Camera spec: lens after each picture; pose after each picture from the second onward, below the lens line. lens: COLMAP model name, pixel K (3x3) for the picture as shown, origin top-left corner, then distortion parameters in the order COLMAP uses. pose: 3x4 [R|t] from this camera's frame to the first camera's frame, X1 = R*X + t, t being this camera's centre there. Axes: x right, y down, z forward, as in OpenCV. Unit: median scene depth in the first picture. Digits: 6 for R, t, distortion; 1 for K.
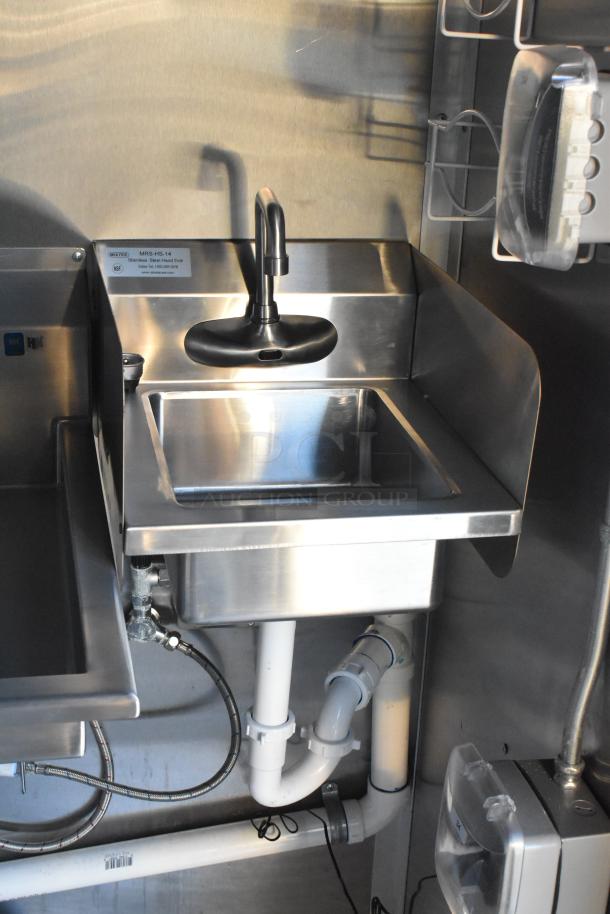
lens RADIAL K [[1299.0, 0, 304.4], [0, 1299.0, 455.4], [0, 0, 1]] dist [-0.003281, 0.000000]
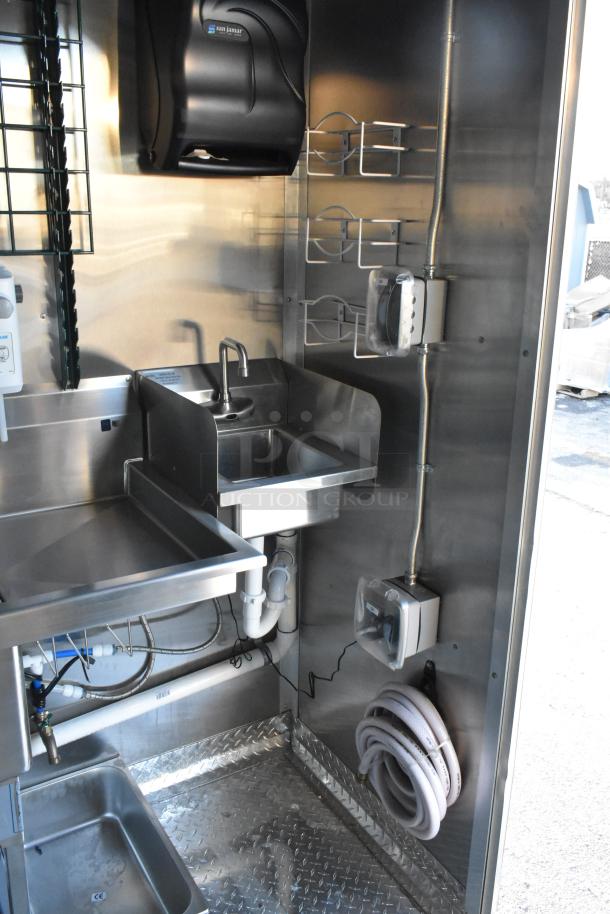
lens RADIAL K [[807.2, 0, 305.9], [0, 807.2, 457.7], [0, 0, 1]] dist [0.003684, 0.000506]
pose [[0.941760, -0.123169, 0.312917, -0.320182], [0.141767, 0.989197, -0.037302, 0.051077], [-0.304942, 0.079491, 0.949048, -0.250189]]
